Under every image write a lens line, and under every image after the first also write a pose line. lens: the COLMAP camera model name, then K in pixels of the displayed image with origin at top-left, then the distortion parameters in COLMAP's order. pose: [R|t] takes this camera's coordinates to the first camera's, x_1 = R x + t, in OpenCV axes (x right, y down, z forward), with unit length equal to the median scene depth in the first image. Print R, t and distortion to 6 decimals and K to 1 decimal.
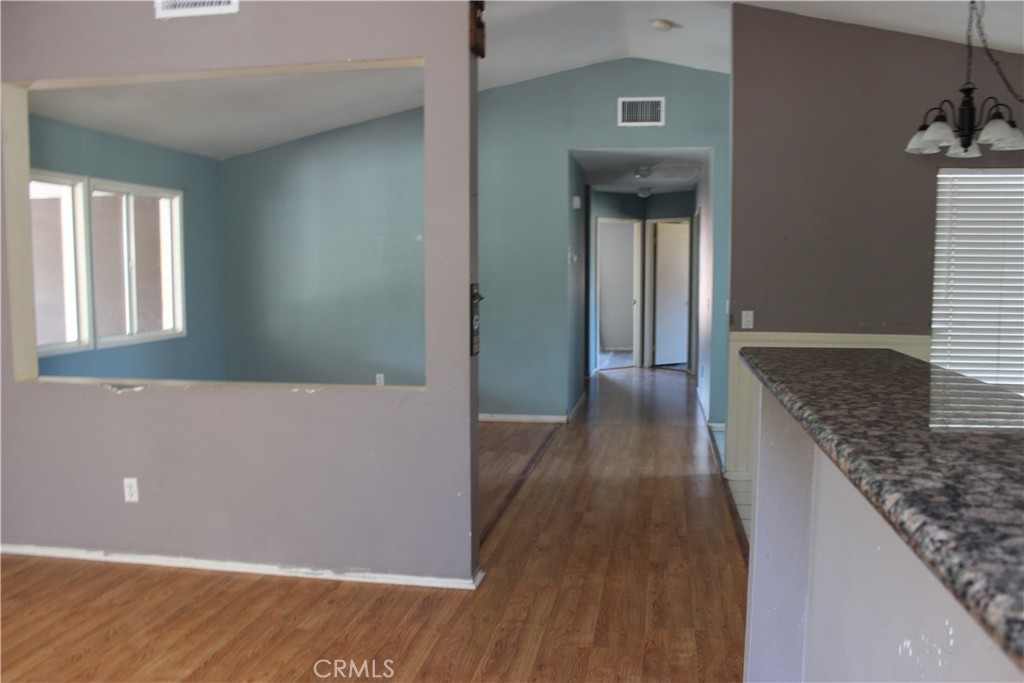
lens RADIAL K [[862.6, 0, 513.8], [0, 862.6, 340.2], [0, 0, 1]] dist [-0.156094, 0.121949]
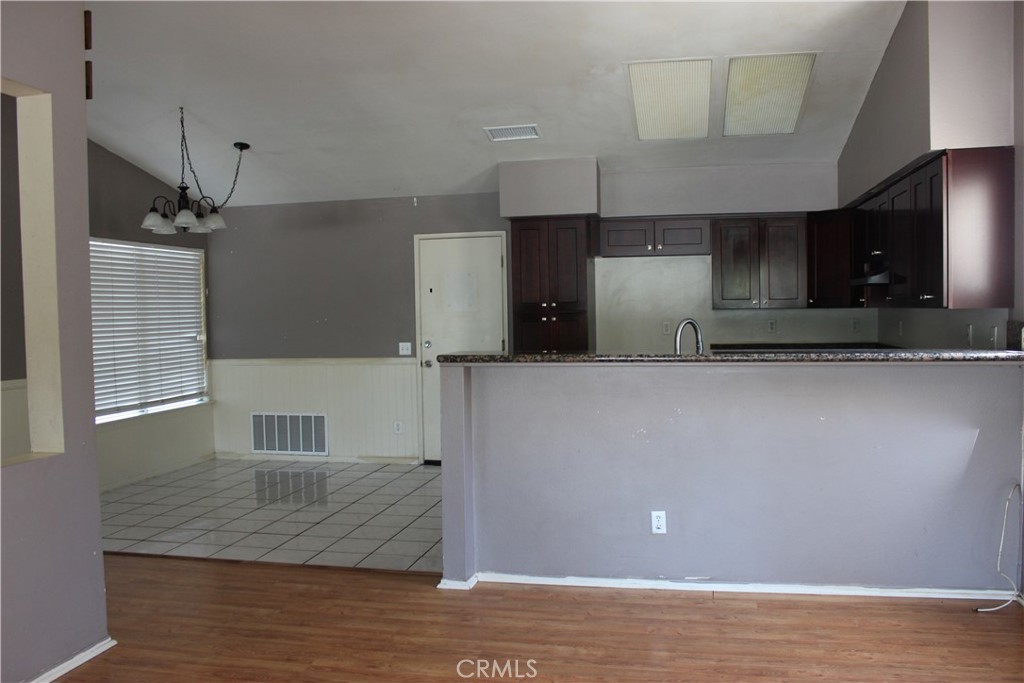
lens RADIAL K [[862.6, 0, 511.1], [0, 862.6, 344.3], [0, 0, 1]] dist [-0.156094, 0.121949]
pose [[0.059329, -0.048242, 0.997072, -0.994701], [0.106472, 0.993440, 0.041731, -0.047846], [-0.992544, 0.103684, 0.064077, 0.458151]]
